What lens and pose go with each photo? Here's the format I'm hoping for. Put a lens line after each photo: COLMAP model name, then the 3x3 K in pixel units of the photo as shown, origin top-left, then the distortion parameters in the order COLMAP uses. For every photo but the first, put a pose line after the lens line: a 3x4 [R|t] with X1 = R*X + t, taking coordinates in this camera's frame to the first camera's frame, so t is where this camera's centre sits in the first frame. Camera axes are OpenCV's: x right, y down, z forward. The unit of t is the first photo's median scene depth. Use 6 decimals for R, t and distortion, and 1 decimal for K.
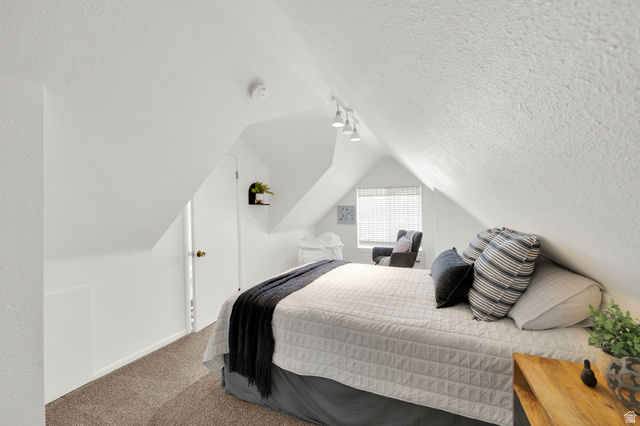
lens RADIAL K [[259.4, 0, 322.0], [0, 259.4, 210.3], [0, 0, 1]] dist [-0.001424, -0.000121]
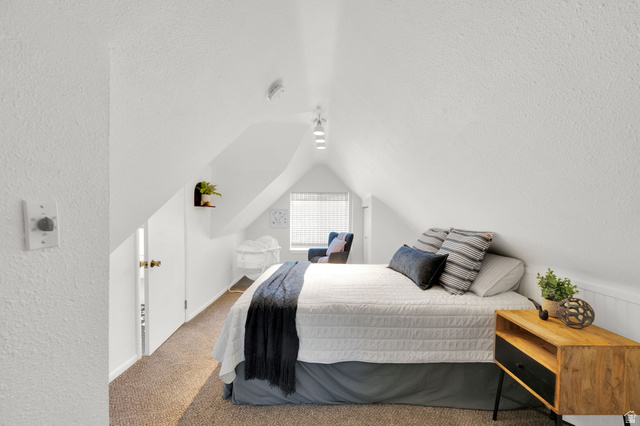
lens RADIAL K [[259.4, 0, 318.9], [0, 259.4, 219.4], [0, 0, 1]] dist [-0.001424, -0.000121]
pose [[0.920463, 0.002697, 0.390821, -0.514735], [-0.010844, 0.999767, 0.018642, 0.004034], [-0.390679, -0.021397, 0.920278, 0.018194]]
